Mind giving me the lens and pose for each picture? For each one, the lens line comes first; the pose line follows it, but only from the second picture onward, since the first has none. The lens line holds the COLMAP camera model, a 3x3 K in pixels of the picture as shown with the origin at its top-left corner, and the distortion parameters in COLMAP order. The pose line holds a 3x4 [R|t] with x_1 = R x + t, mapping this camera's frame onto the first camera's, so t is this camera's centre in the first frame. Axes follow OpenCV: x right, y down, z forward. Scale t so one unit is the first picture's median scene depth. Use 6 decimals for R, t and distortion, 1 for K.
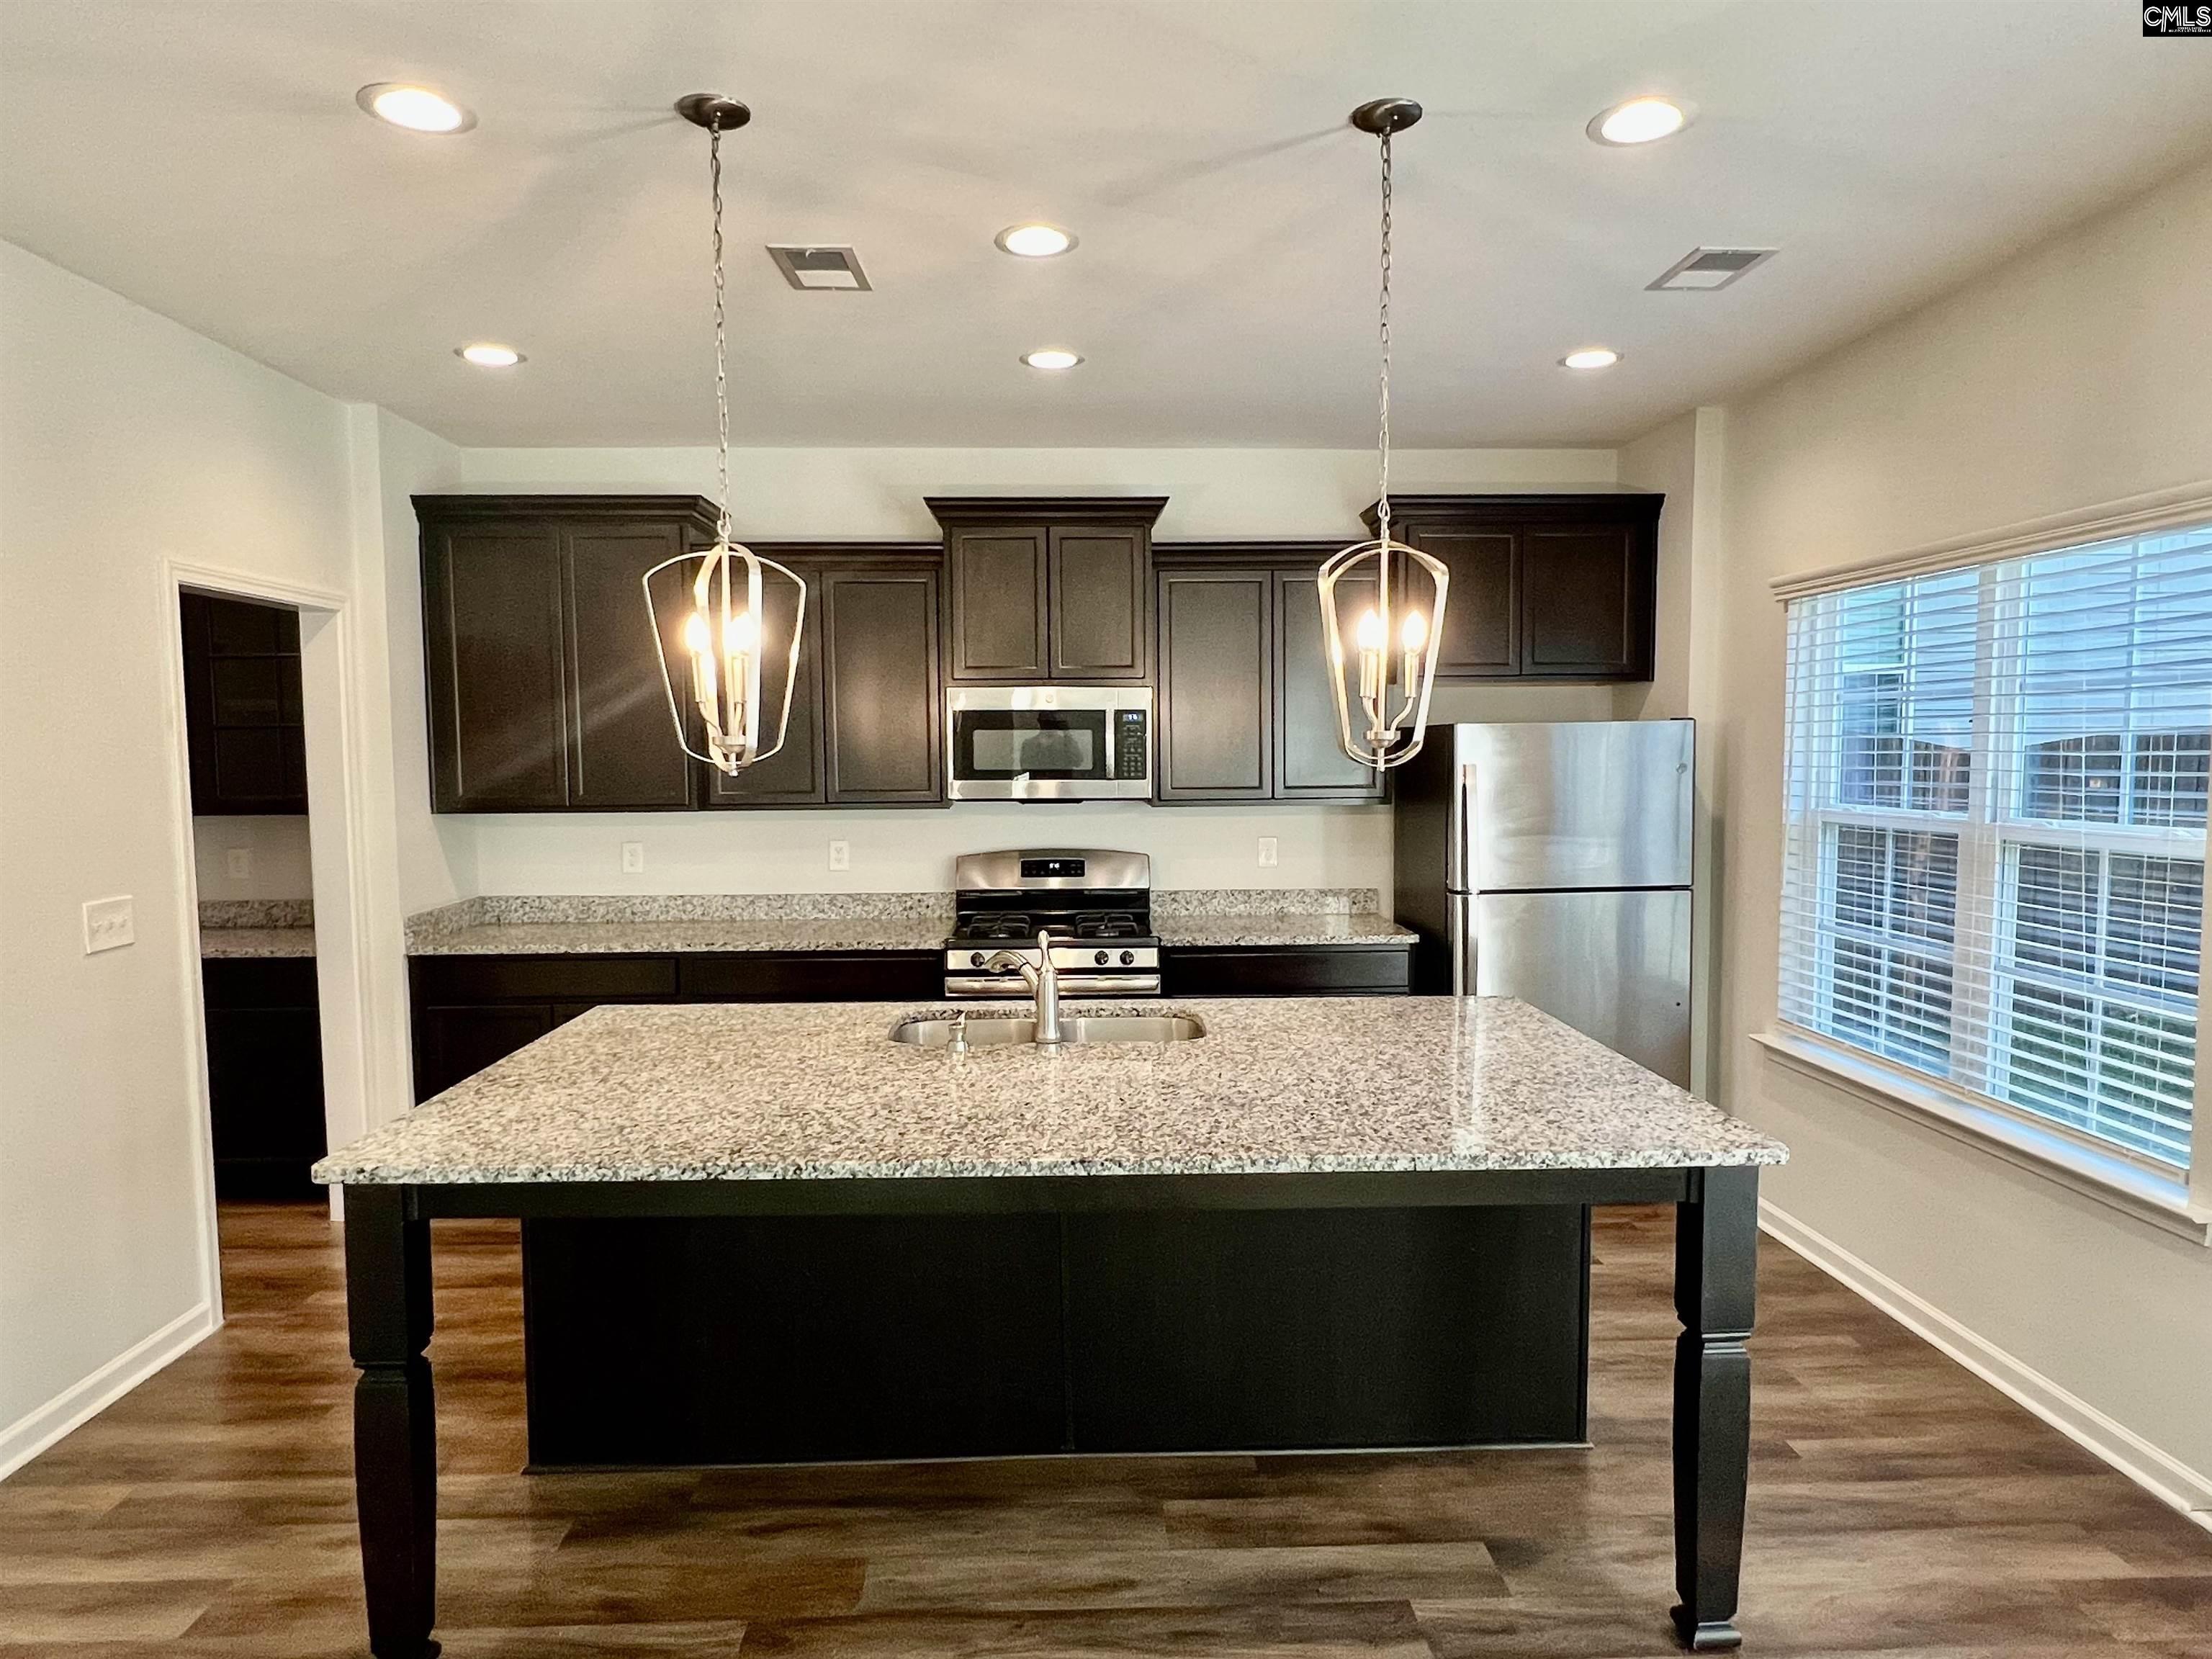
lens RADIAL K [[1342.5, 0, 1103.0], [0, 1342.5, 839.7], [0, 0, 1]] dist [0.004774, -0.000813]
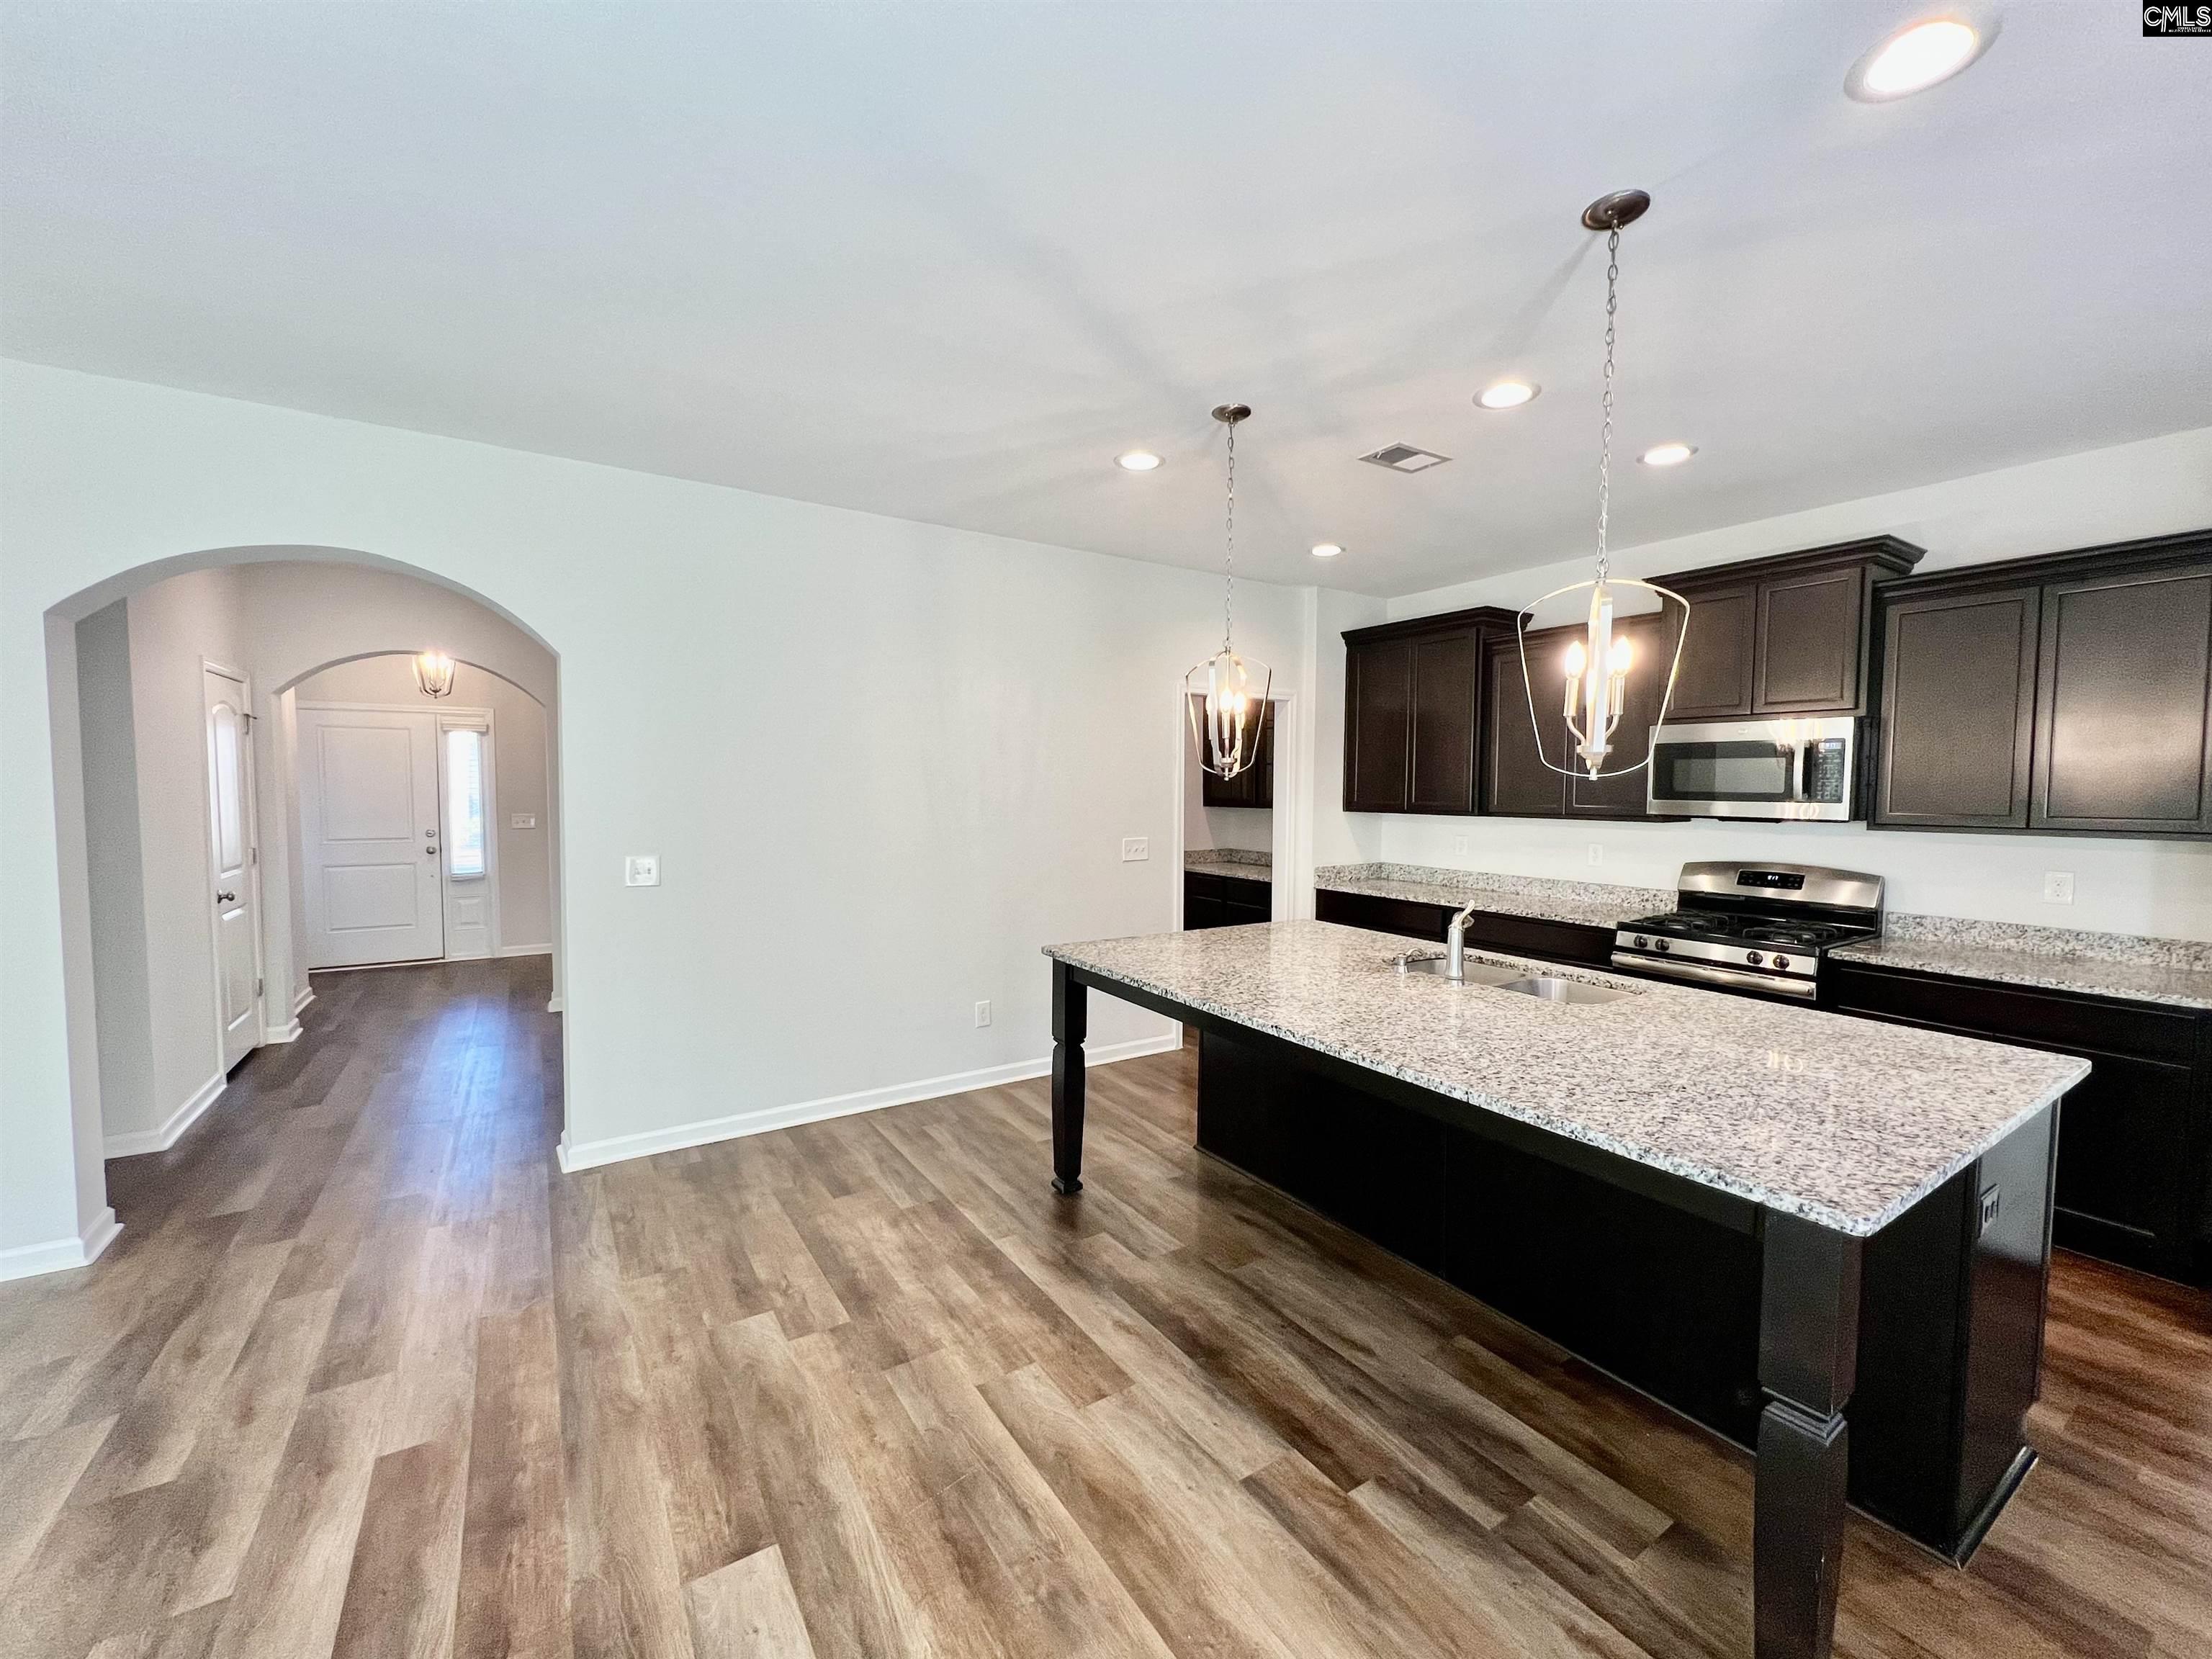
lens RADIAL K [[886.3, 0, 1106.0], [0, 886.3, 829.5], [0, 0, 1]] dist [0.000222, 0.000241]
pose [[0.517277, 0.053497, -0.854144, 0.449612], [-0.069173, 0.997392, 0.020578, 0.003201], [0.853018, 0.048439, 0.519629, 0.176413]]
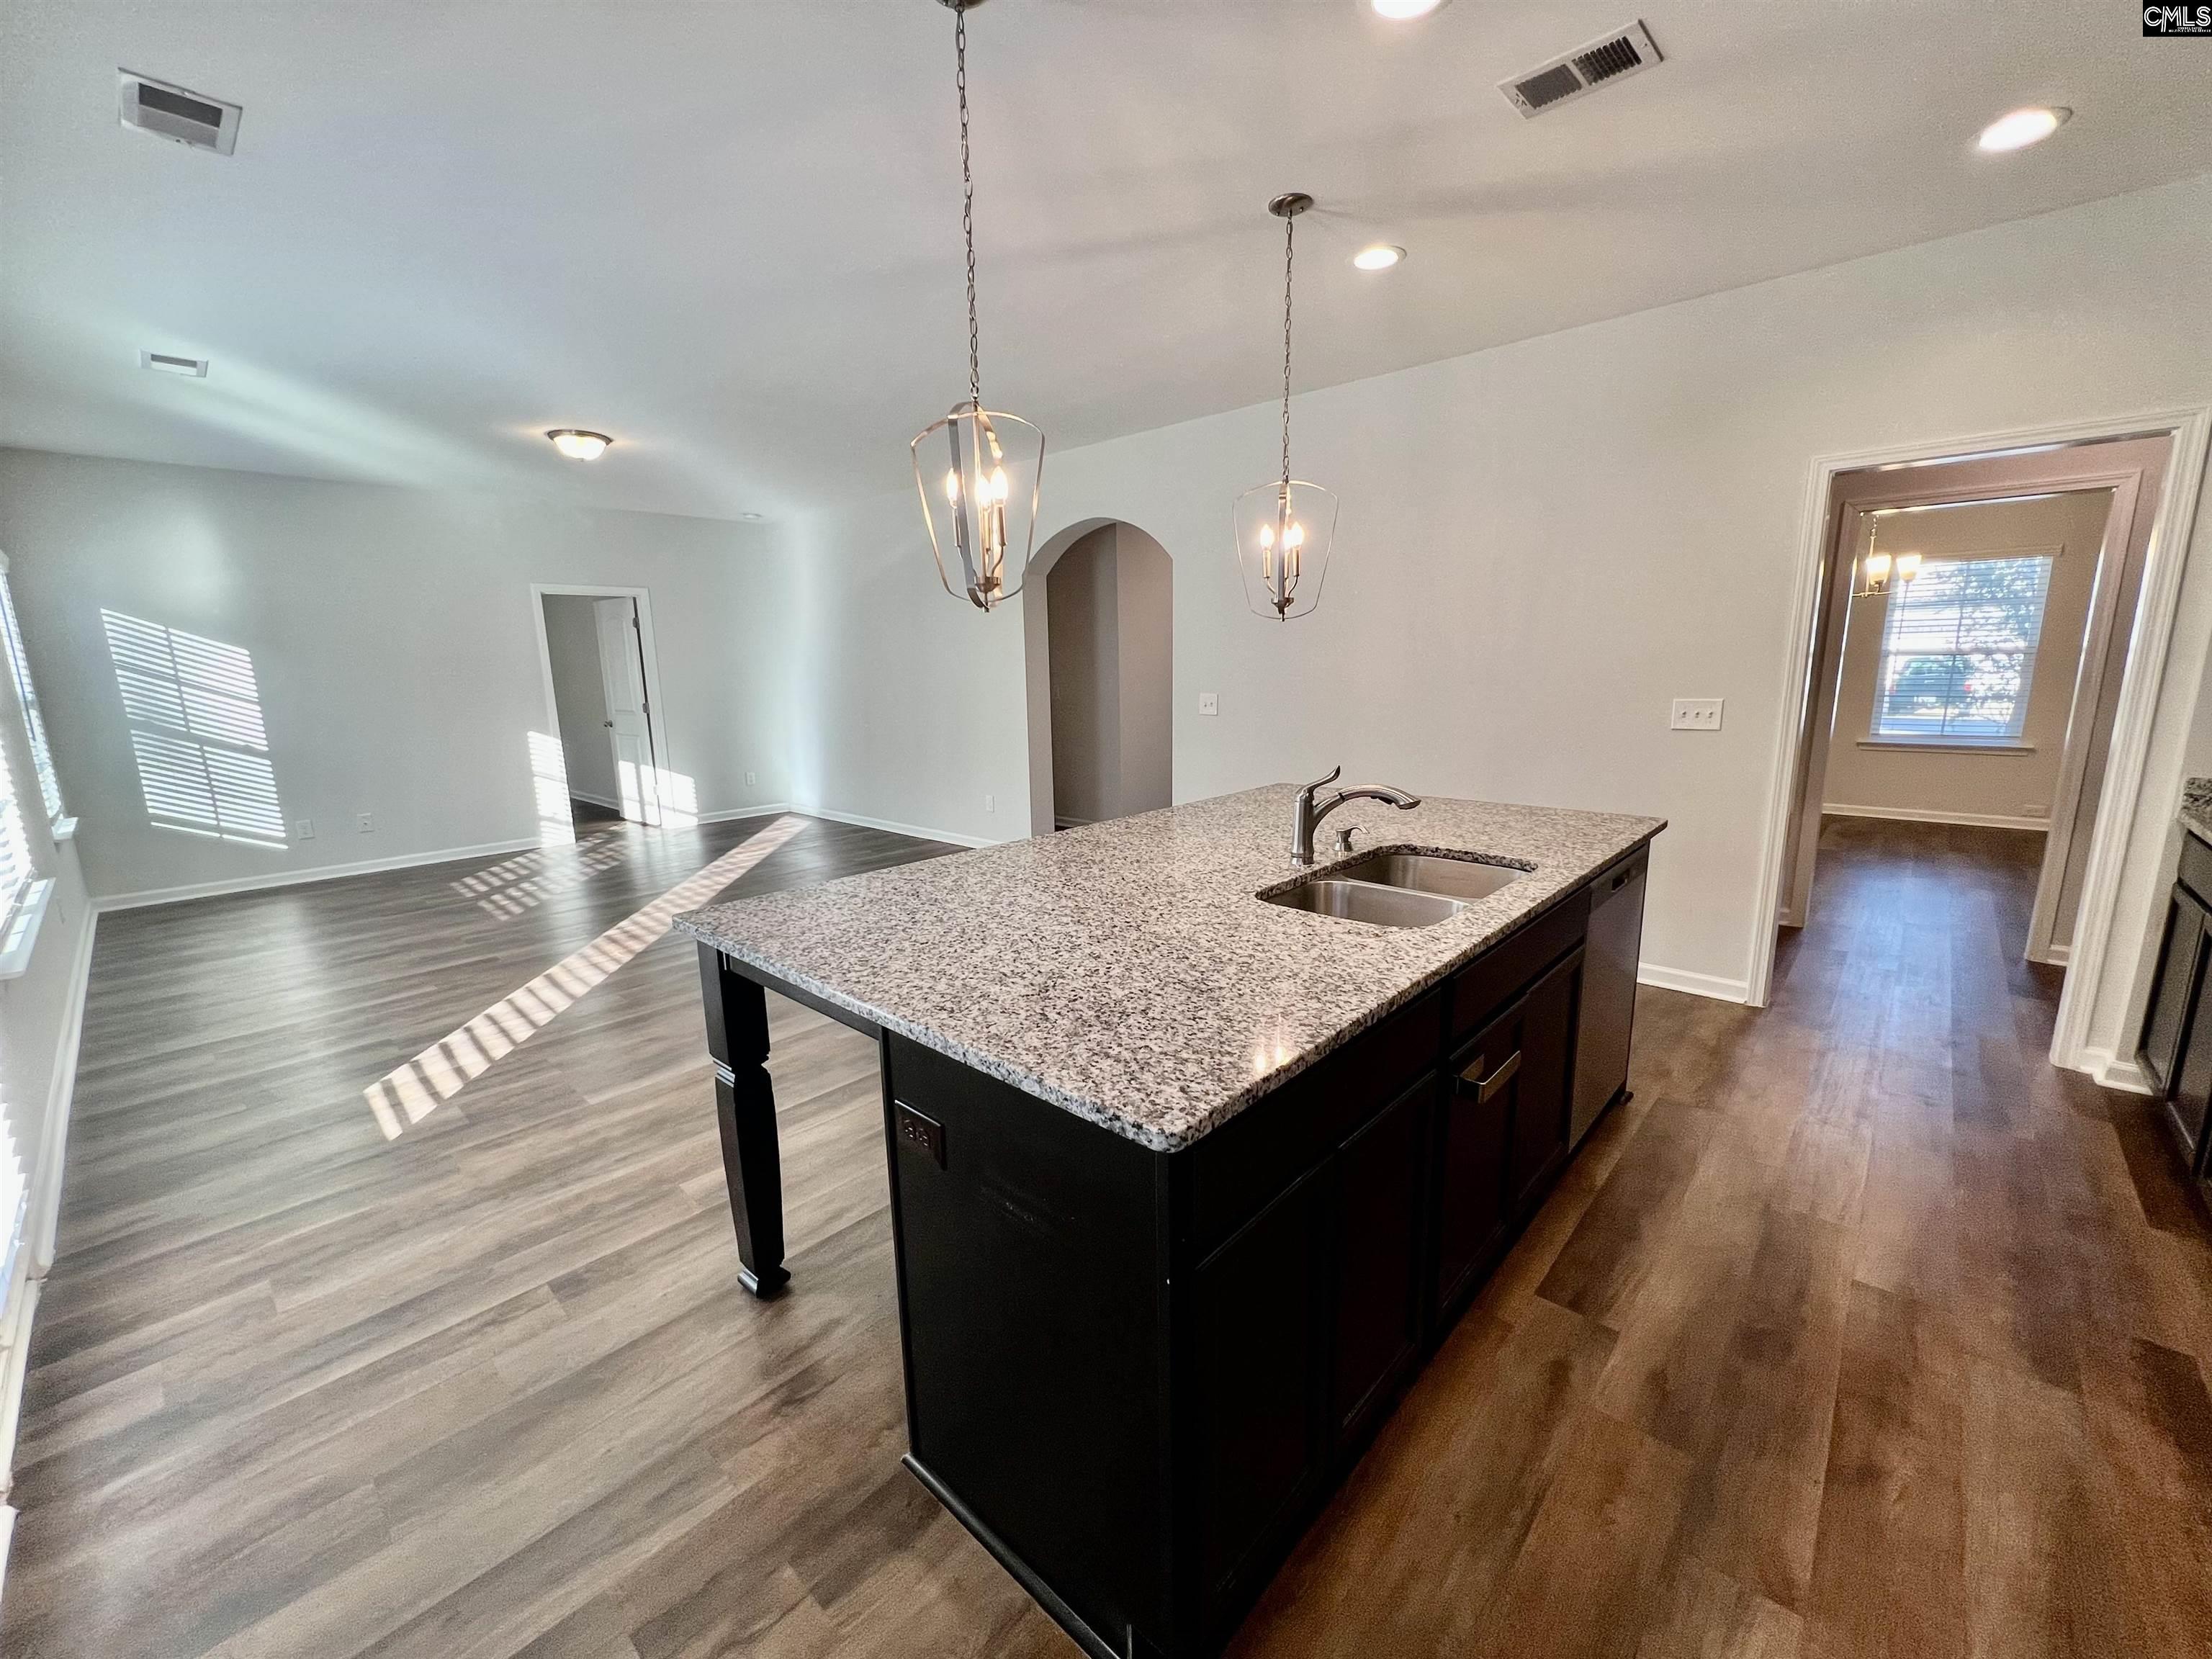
lens RADIAL K [[886.3, 0, 1106.0], [0, 886.3, 829.5], [0, 0, 1]] dist [0.000222, 0.000241]
pose [[-0.704491, 0.156752, -0.692186, 0.489634], [-0.017558, 0.971156, 0.237797, -0.037370], [0.709495, 0.179679, -0.681419, 1.148189]]
